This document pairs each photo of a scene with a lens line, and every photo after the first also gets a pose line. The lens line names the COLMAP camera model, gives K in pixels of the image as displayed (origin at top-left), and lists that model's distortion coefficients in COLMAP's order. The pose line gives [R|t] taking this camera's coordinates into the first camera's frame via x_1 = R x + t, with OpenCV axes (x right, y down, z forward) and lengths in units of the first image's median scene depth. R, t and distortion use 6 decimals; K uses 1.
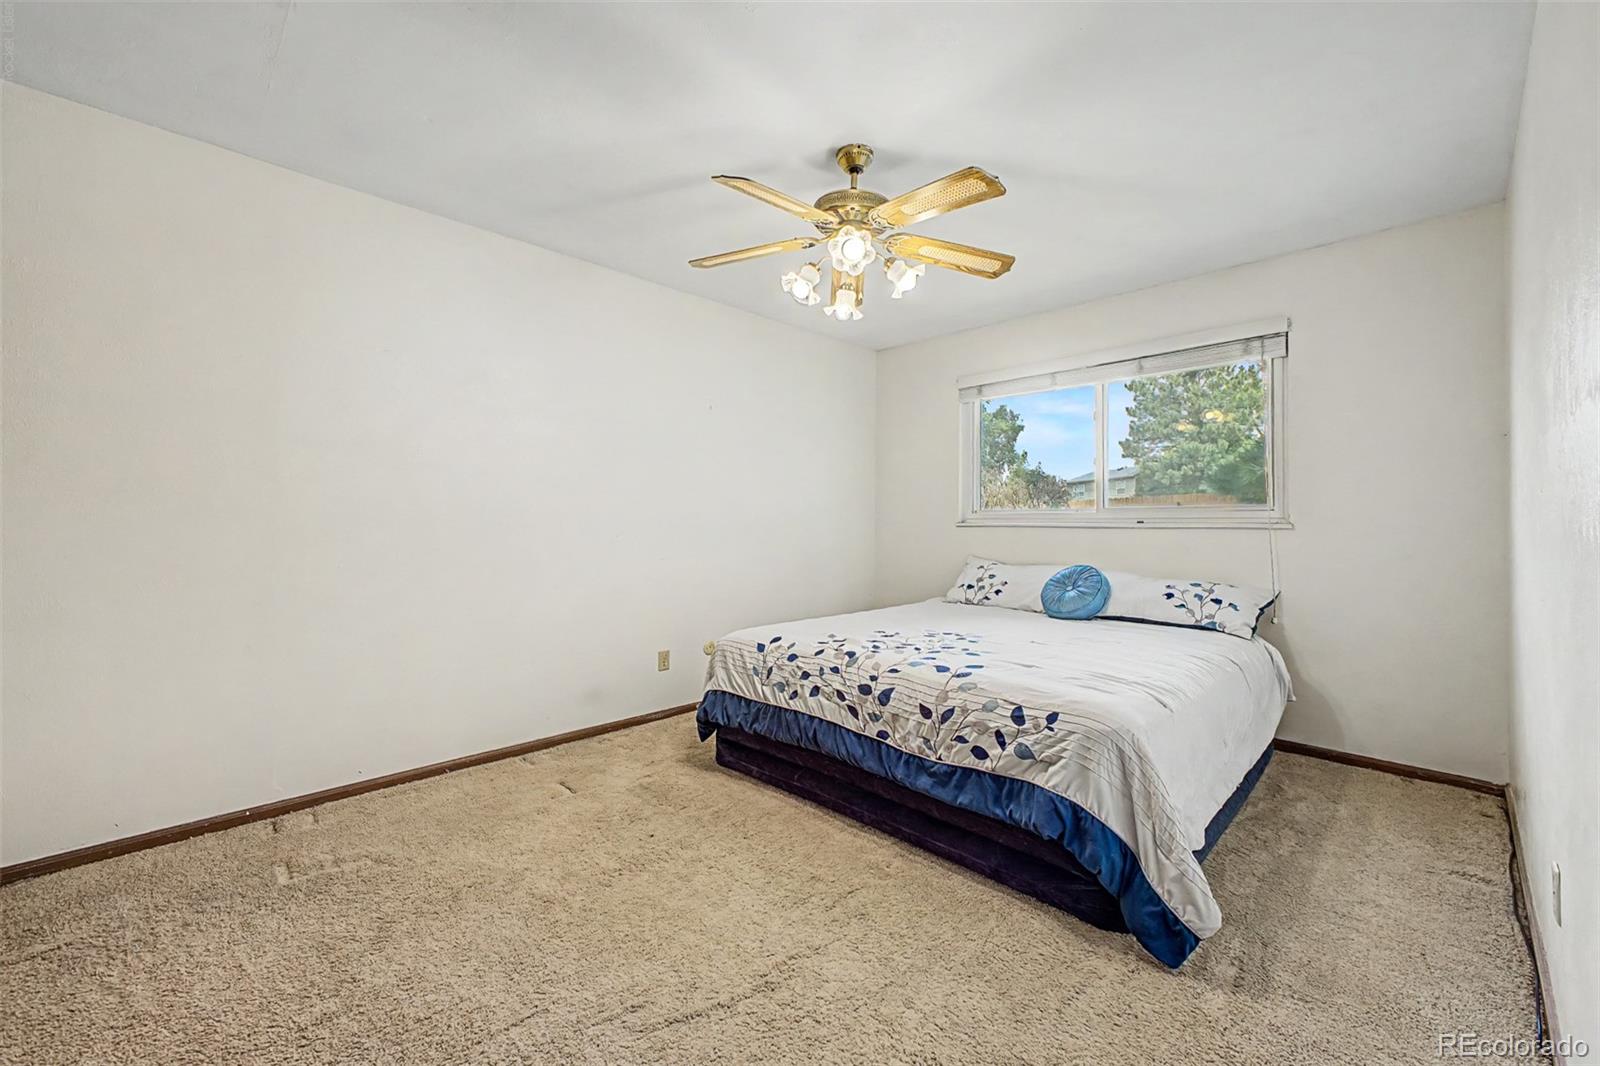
lens RADIAL K [[637.5, 0, 804.5], [0, 637.5, 538.6], [0, 0, 1]] dist [0.012647, -0.003297]
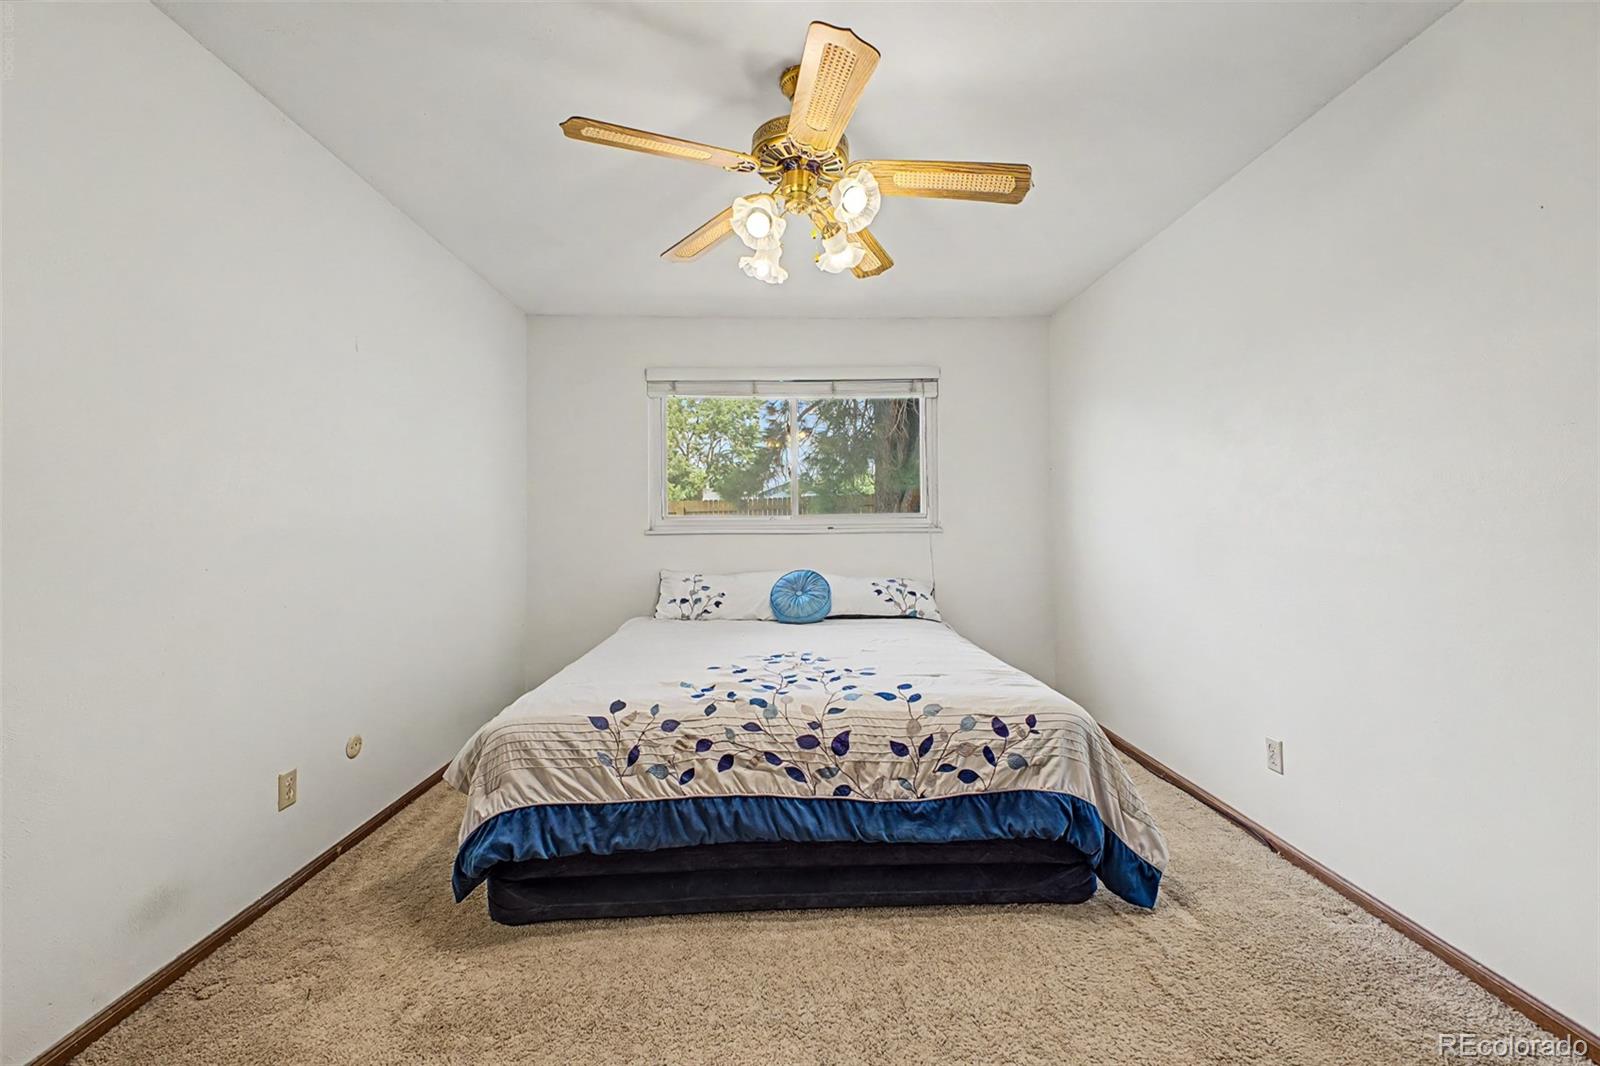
lens RADIAL K [[637.5, 0, 803.7], [0, 637.5, 526.2], [0, 0, 1]] dist [0.012647, -0.003297]
pose [[0.681169, -0.012234, 0.732024, -0.456619], [0.029669, 0.999500, -0.010903, -0.025797], [-0.731525, 0.029145, 0.681192, 0.408220]]
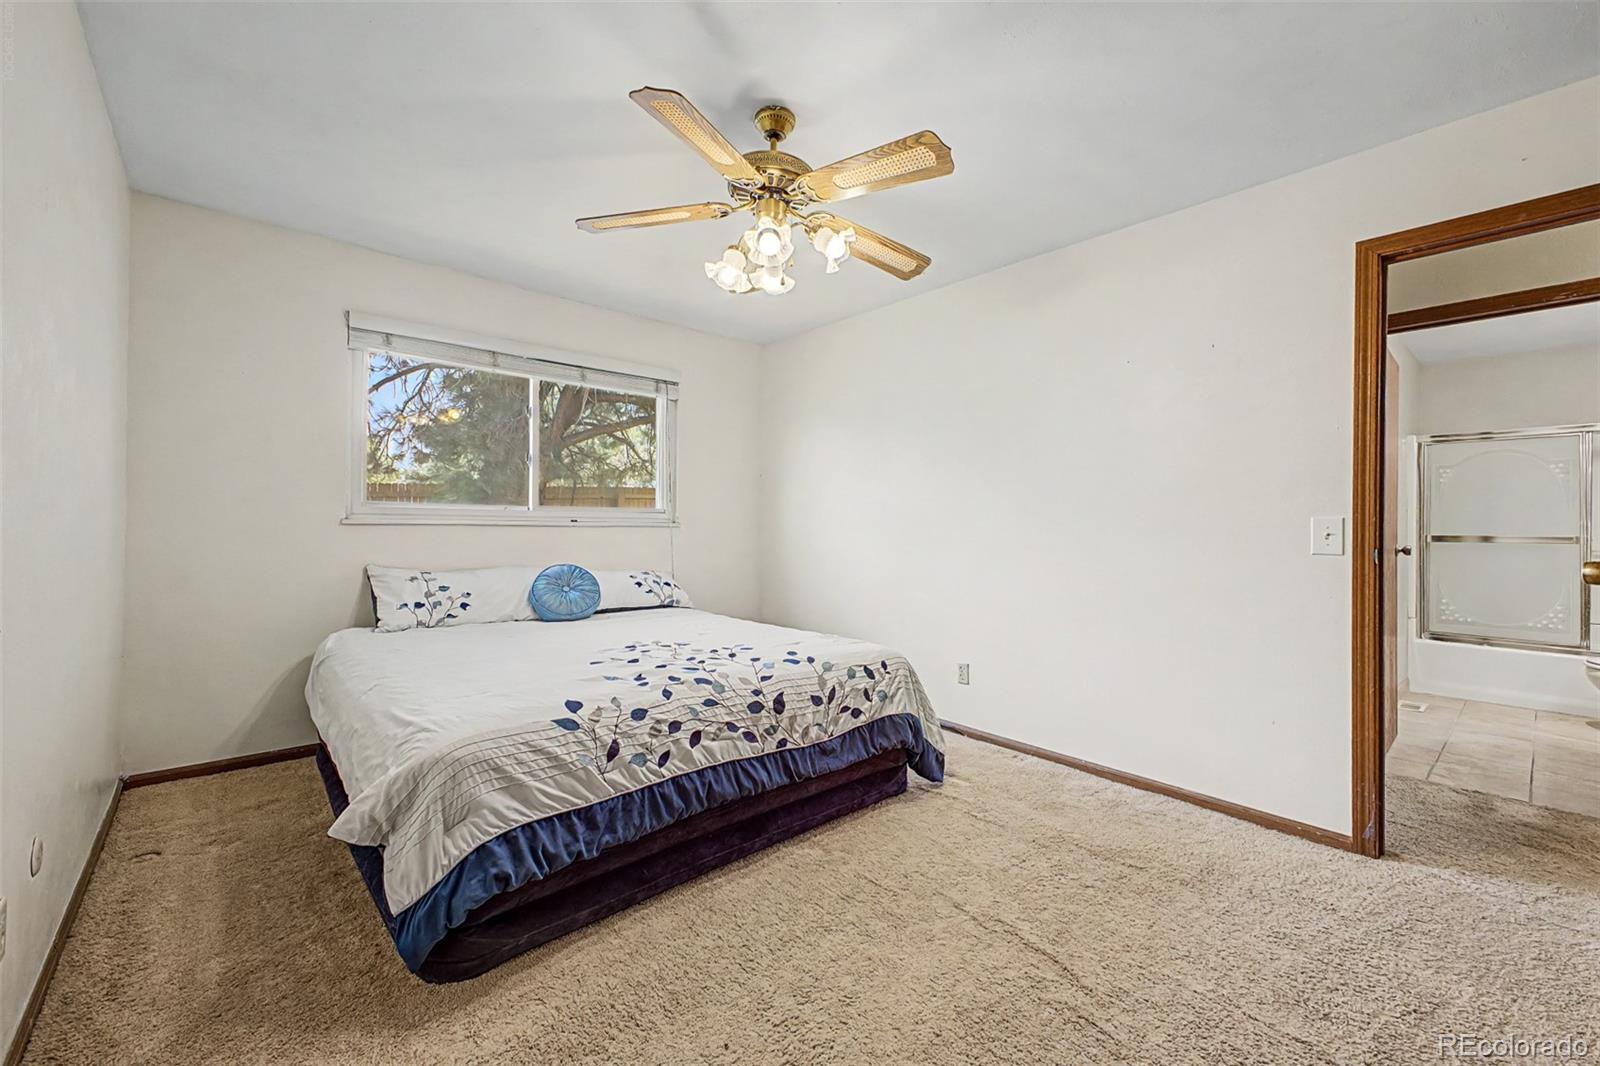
lens RADIAL K [[637.5, 0, 806.5], [0, 637.5, 540.6], [0, 0, 1]] dist [0.012647, -0.003297]
pose [[0.061415, -0.029029, 0.997690, -0.740307], [0.014035, 0.999503, 0.028218, -0.024866], [-0.998014, 0.012269, 0.061792, 0.796117]]
